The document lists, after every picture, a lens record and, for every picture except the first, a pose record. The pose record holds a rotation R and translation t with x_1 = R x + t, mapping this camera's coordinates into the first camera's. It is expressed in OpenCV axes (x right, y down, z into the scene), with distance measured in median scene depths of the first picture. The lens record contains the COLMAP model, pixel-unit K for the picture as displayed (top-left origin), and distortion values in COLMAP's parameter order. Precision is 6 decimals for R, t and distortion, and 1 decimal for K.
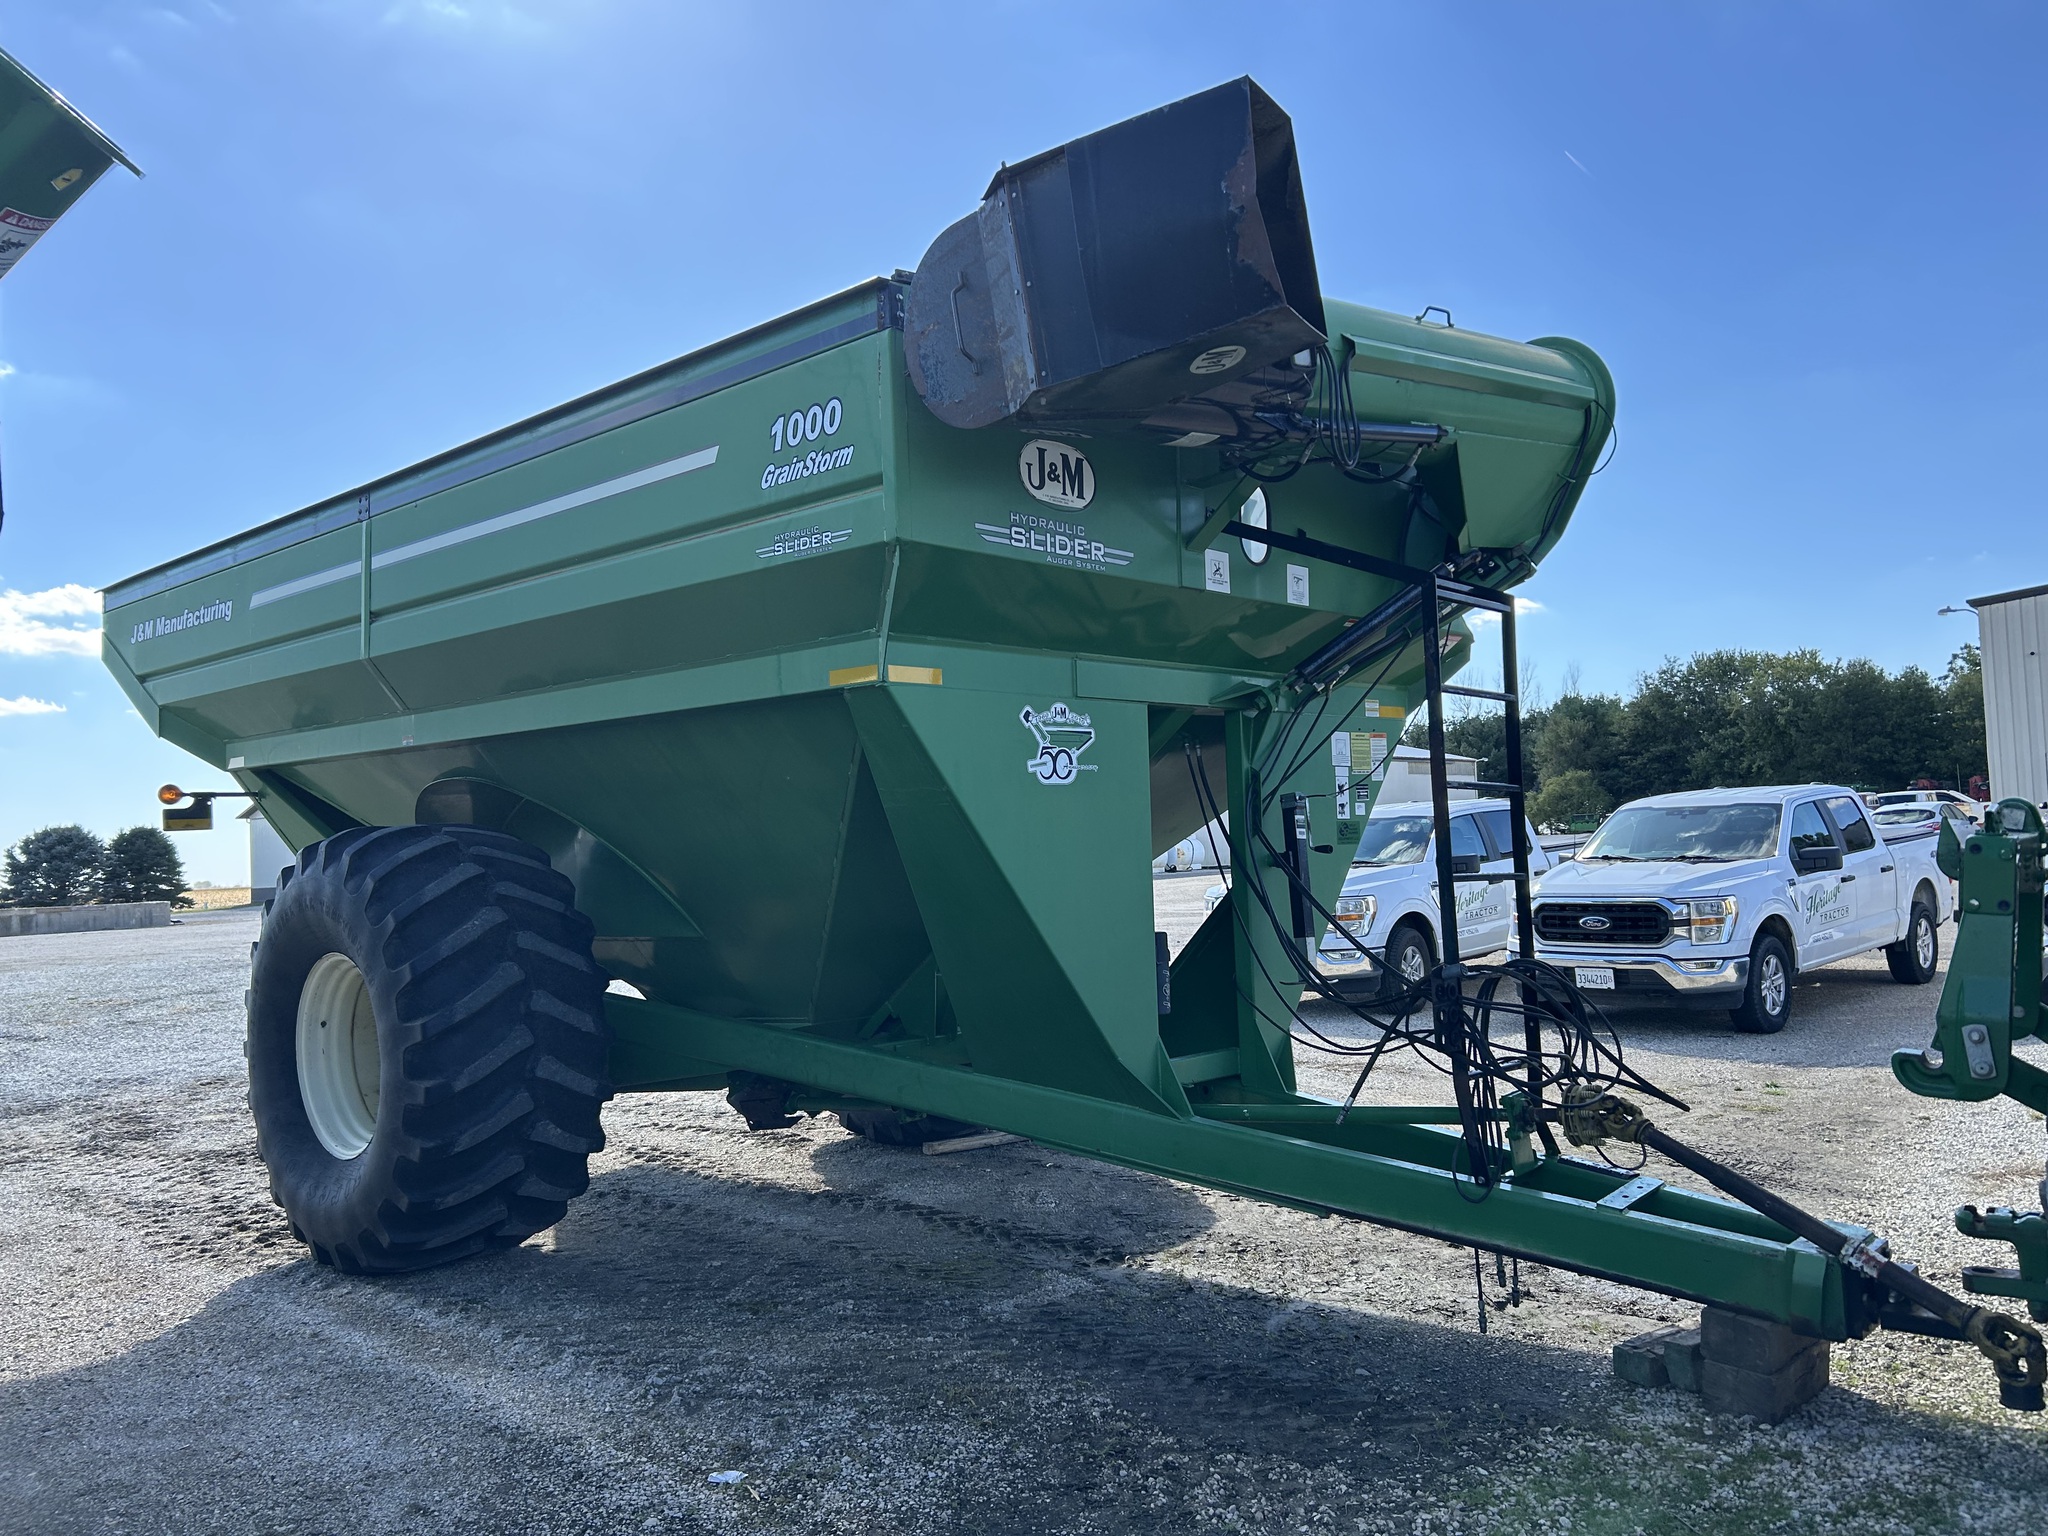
lens RADIAL K [[1568.3, 0, 993.7], [0, 1568.3, 771.8], [0, 0, 1]] dist [0.083509, -0.077709]
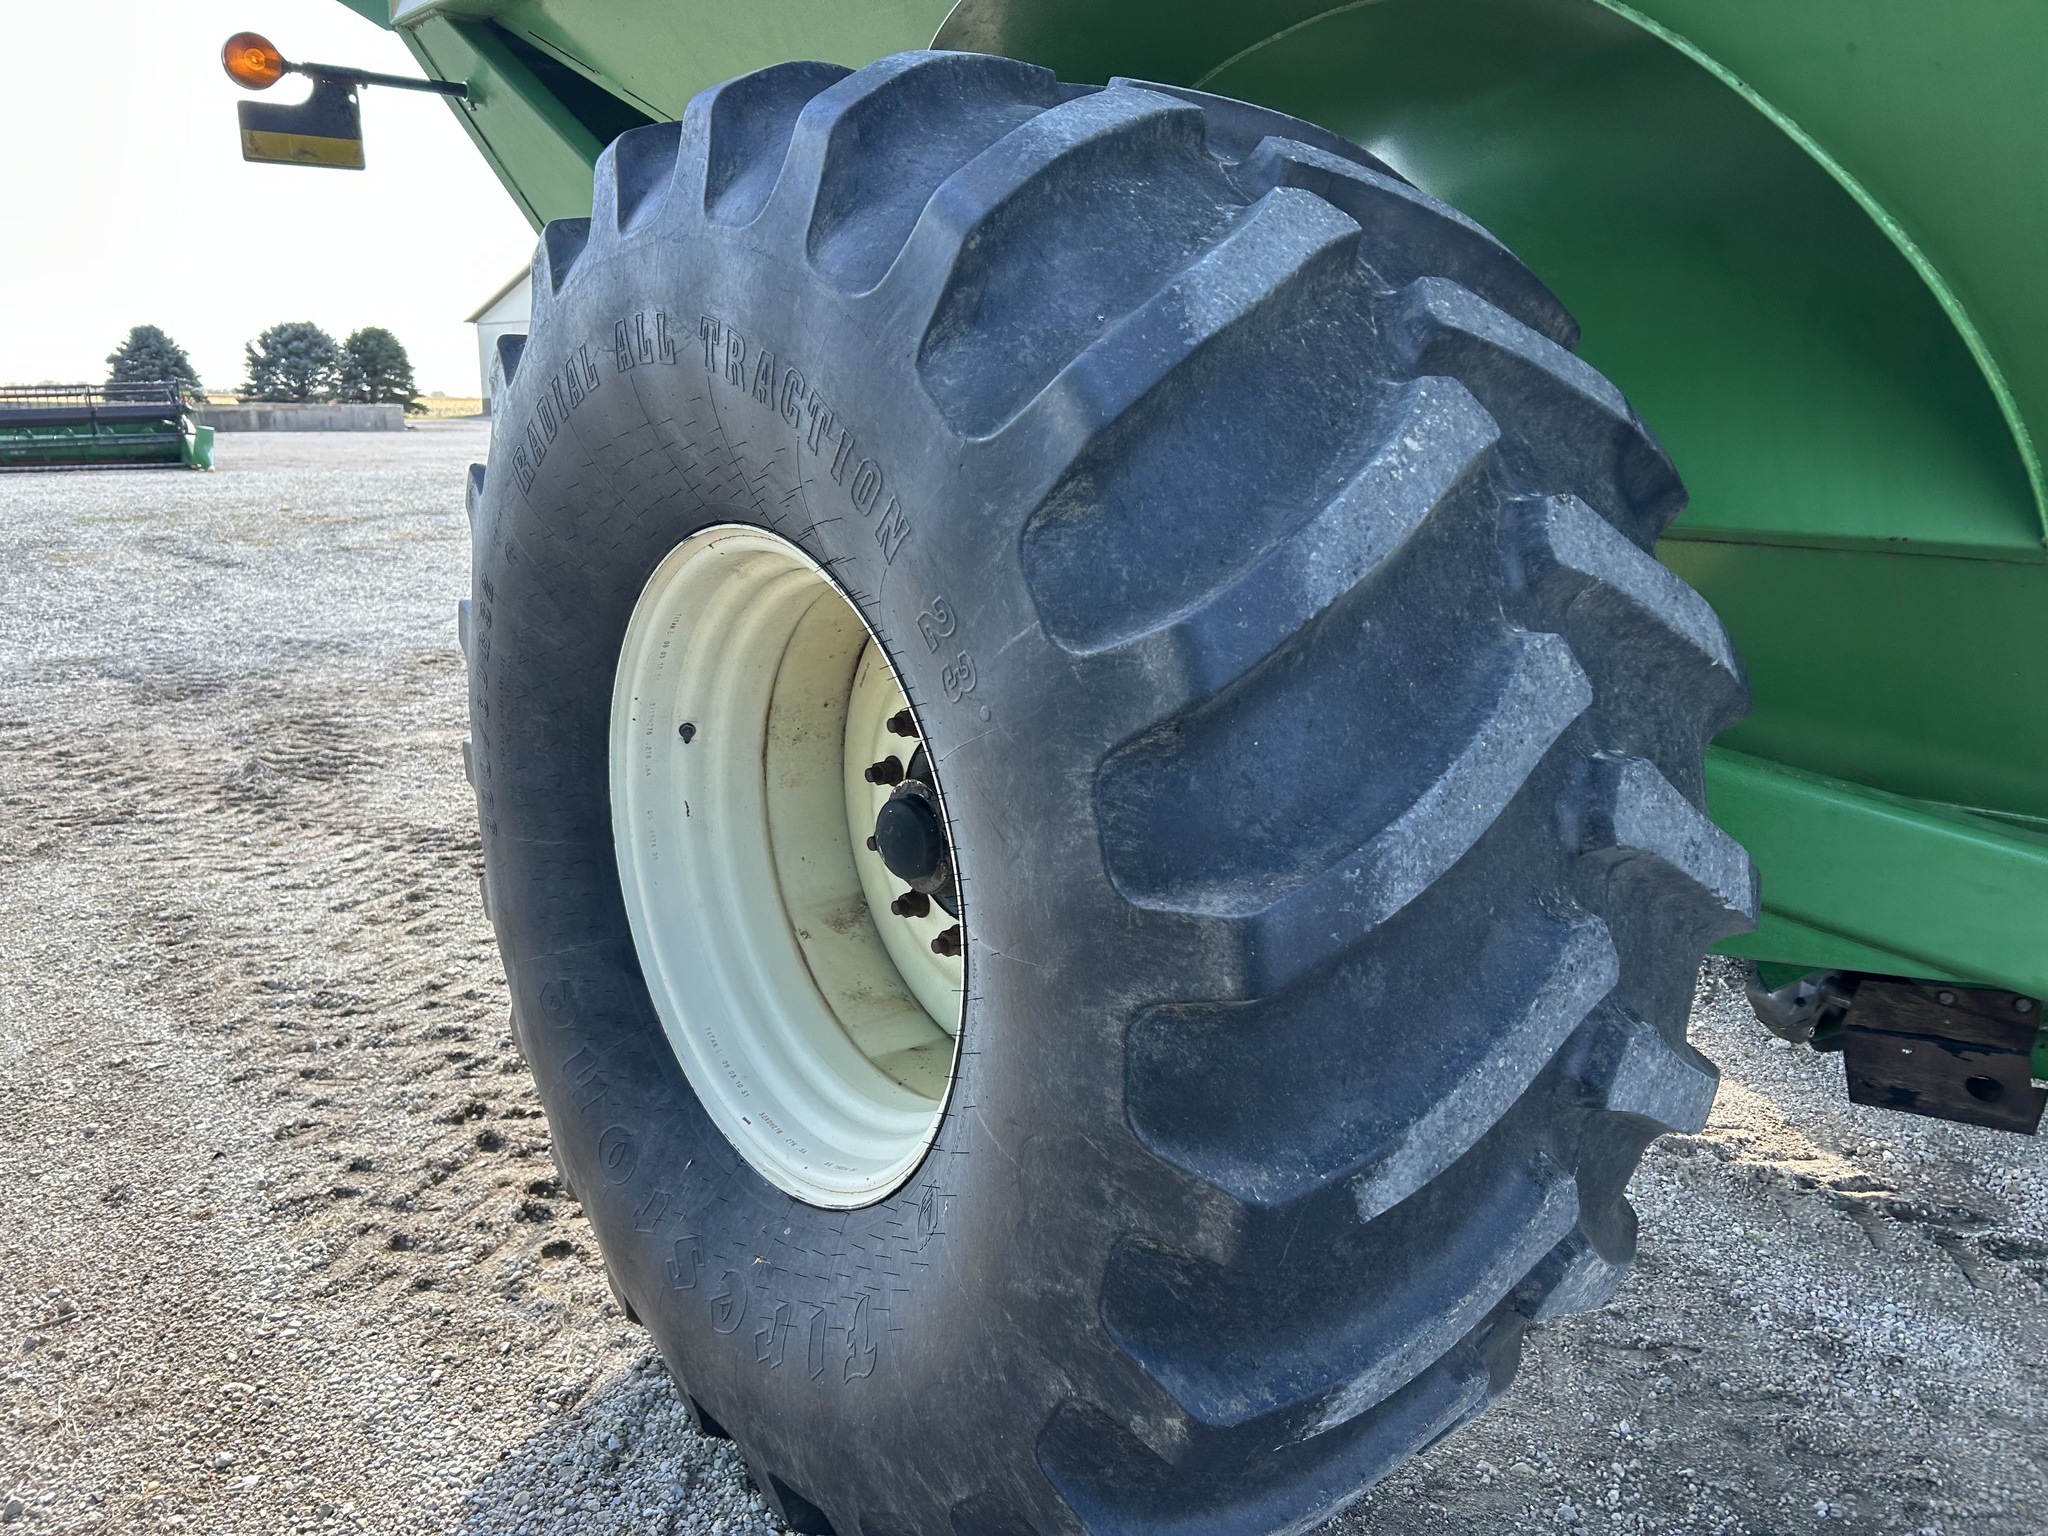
lens RADIAL K [[1525.4, 0, 1024.0], [0, 1525.4, 768.0], [0, 0, 1]] dist [-0.000249, 0.000109]
pose [[0.993084, 0.077621, -0.088084, -0.353617], [-0.049610, 0.957425, 0.284388, 0.079444], [0.106408, -0.278051, 0.954654, 0.768861]]
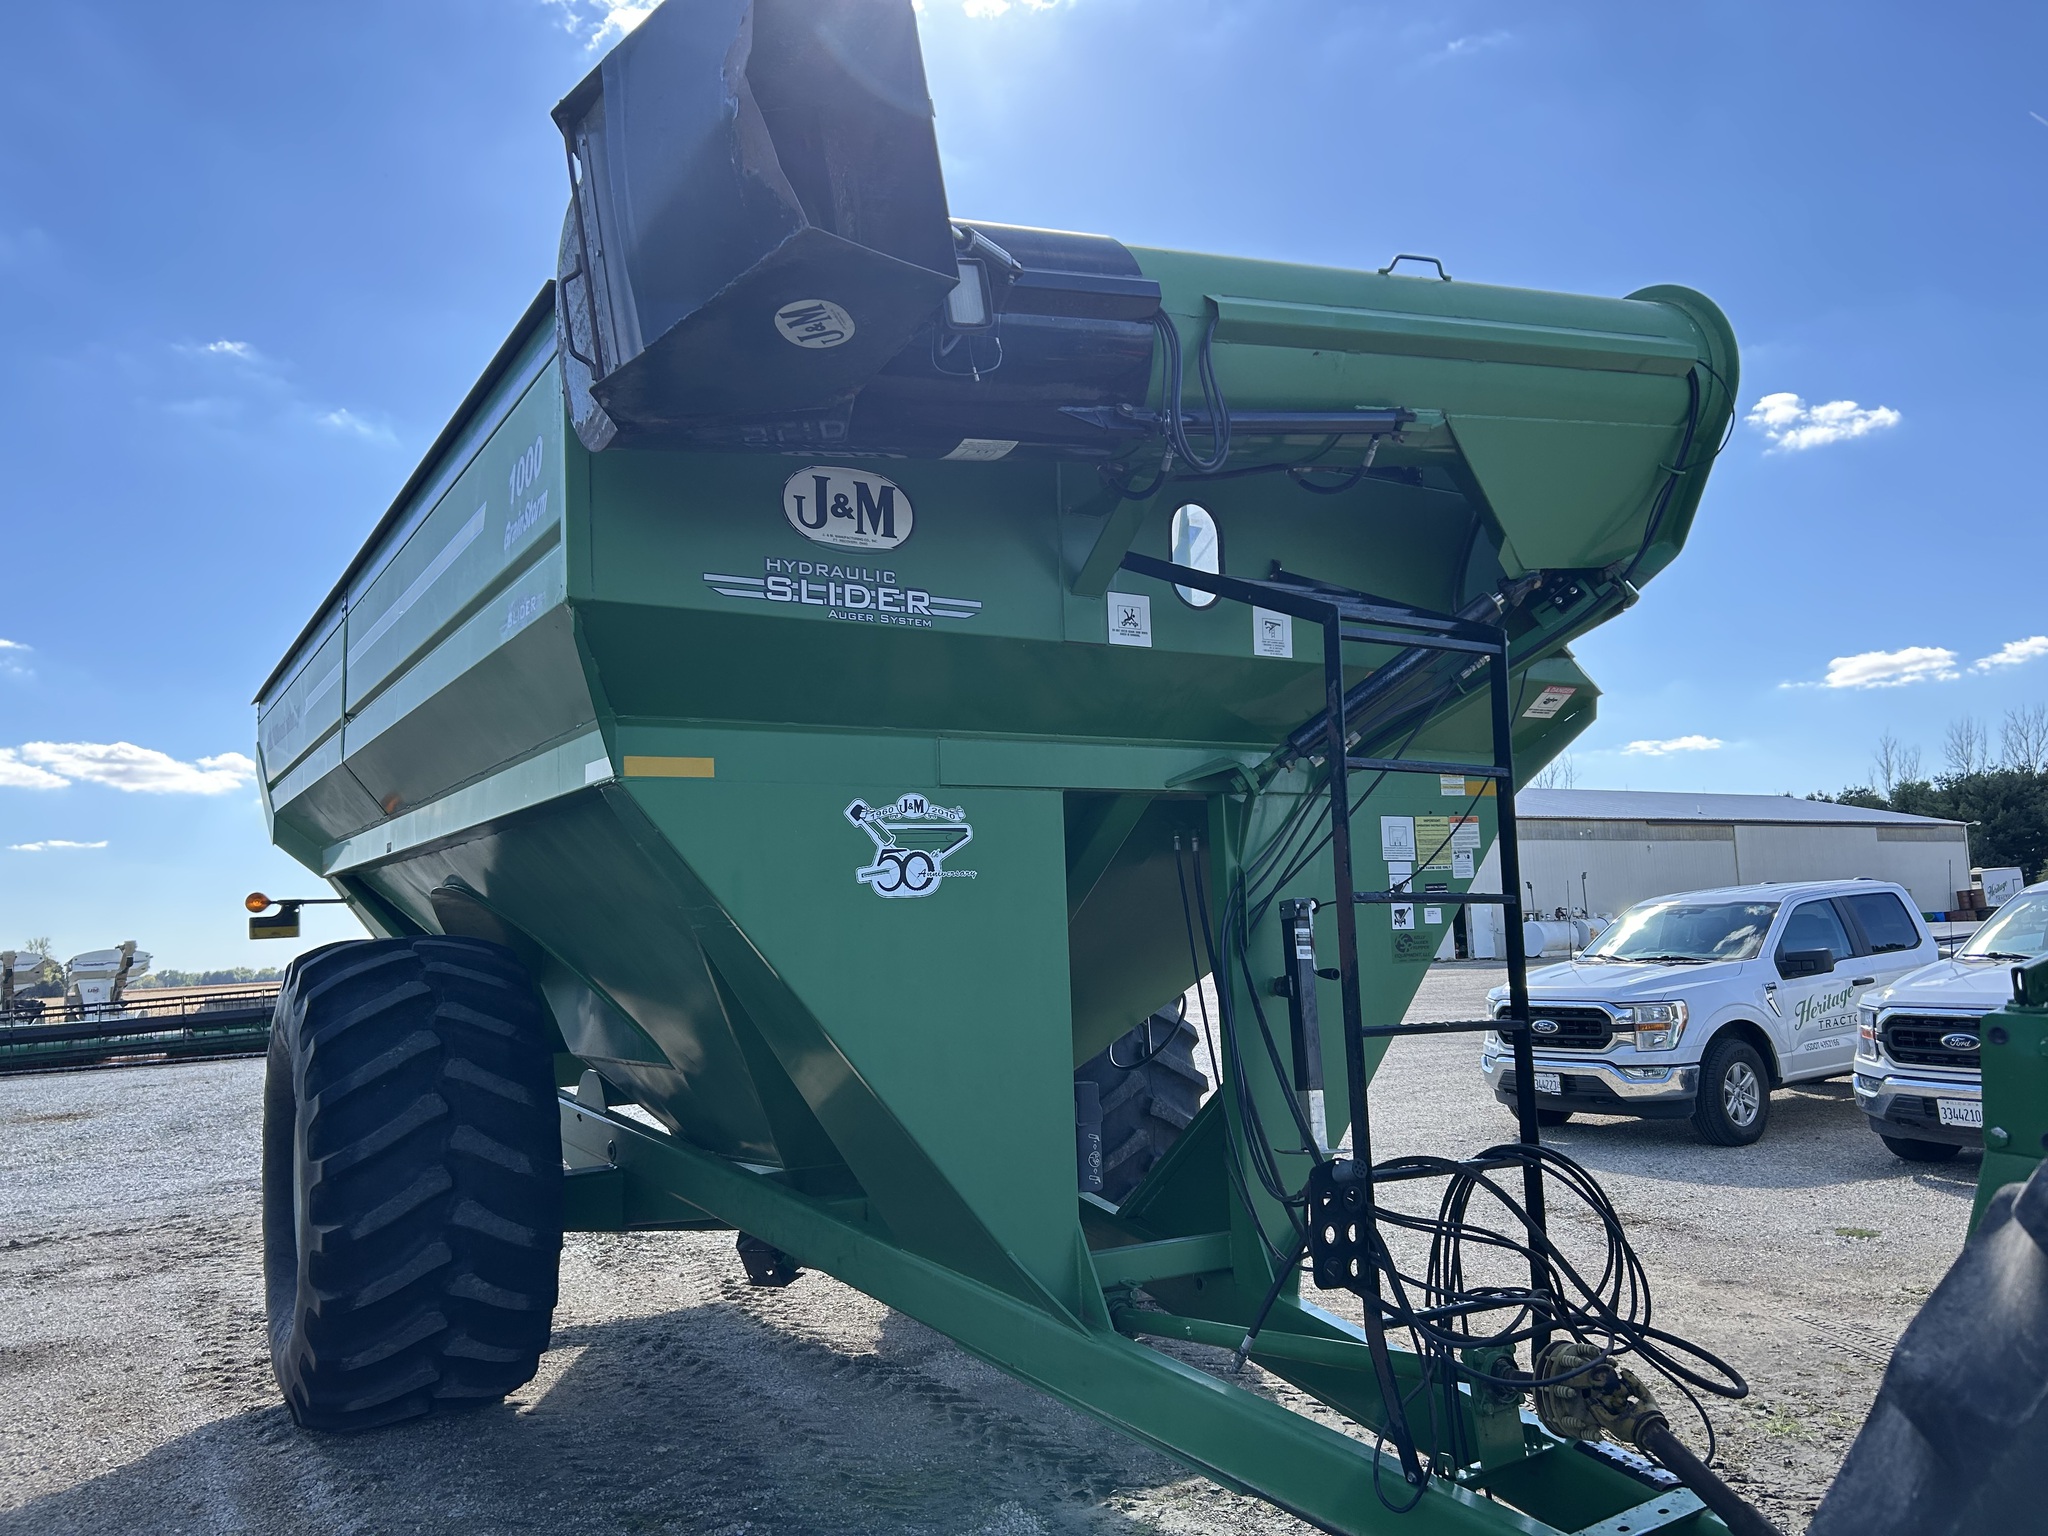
lens RADIAL K [[1544.8, 0, 994.3], [0, 1544.8, 767.2], [0, 0, 1]] dist [0.083393, -0.091496]
pose [[0.962356, -0.030992, -0.270019, 0.247571], [0.017054, 0.998405, -0.053815, -0.012267], [0.271257, 0.047184, 0.961350, 0.215582]]
